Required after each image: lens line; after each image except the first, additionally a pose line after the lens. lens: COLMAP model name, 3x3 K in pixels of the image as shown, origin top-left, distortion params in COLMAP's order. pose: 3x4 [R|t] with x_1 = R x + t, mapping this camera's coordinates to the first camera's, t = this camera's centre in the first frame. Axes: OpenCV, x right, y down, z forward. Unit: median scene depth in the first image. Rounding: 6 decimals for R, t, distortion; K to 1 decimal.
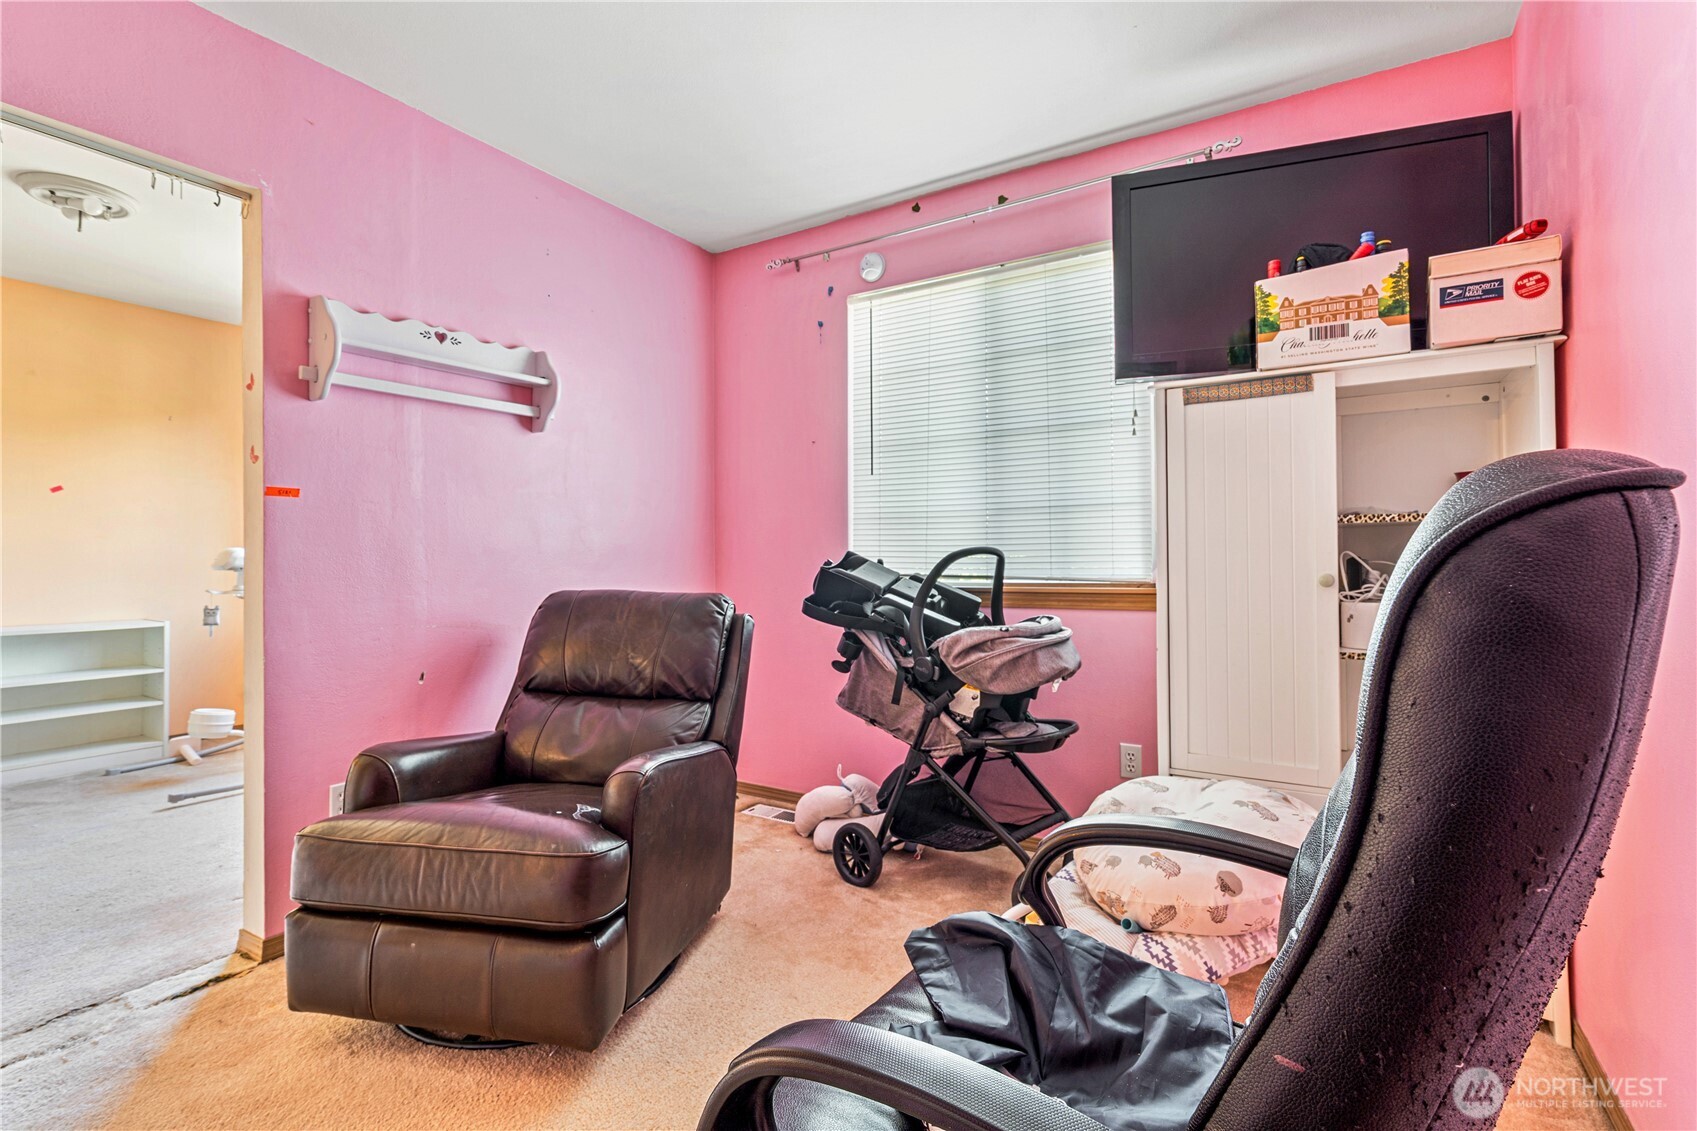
lens RADIAL K [[771.8, 0, 853.4], [0, 771.8, 562.5], [0, 0, 1]] dist [-0.005520, 0.000800]
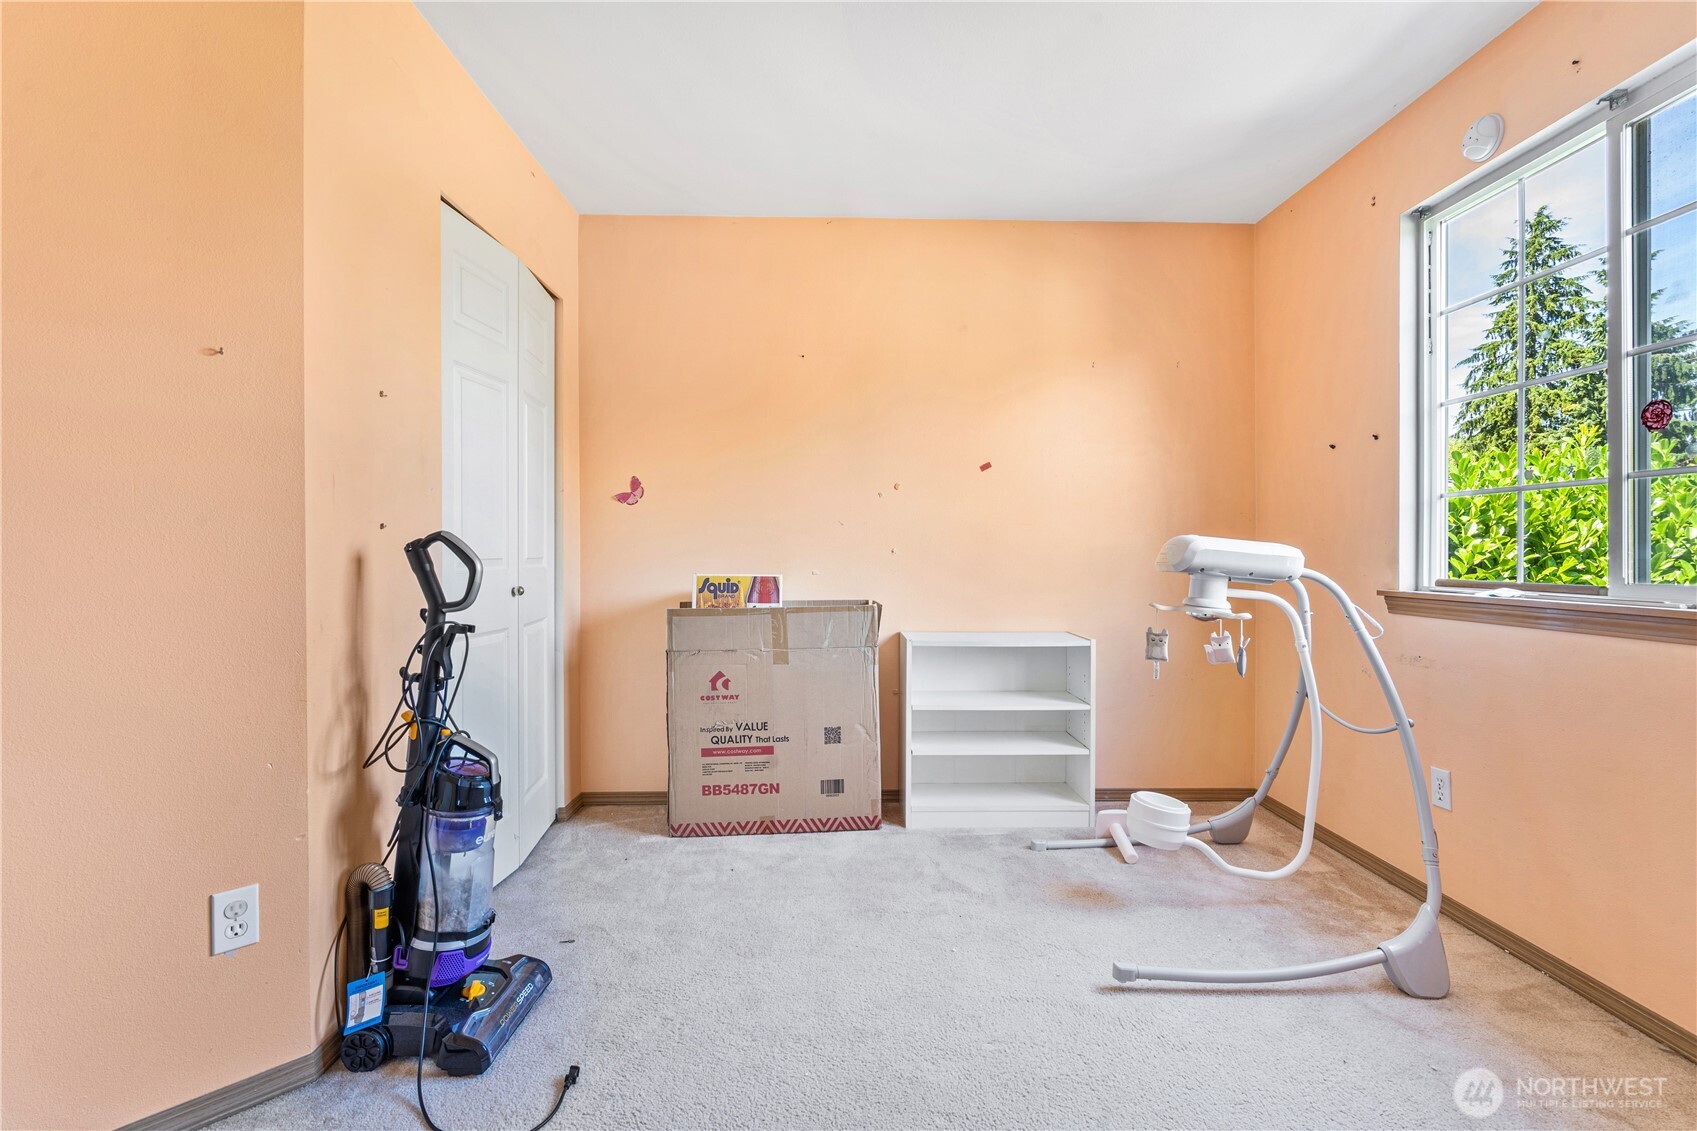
lens RADIAL K [[771.8, 0, 849.0], [0, 771.8, 559.4], [0, 0, 1]] dist [-0.005520, 0.000800]
pose [[0.544238, 0.008959, -0.838883, -0.430585], [0.000689, 0.999938, 0.011126, -0.007028], [0.838930, -0.006633, 0.544198, 0.433738]]
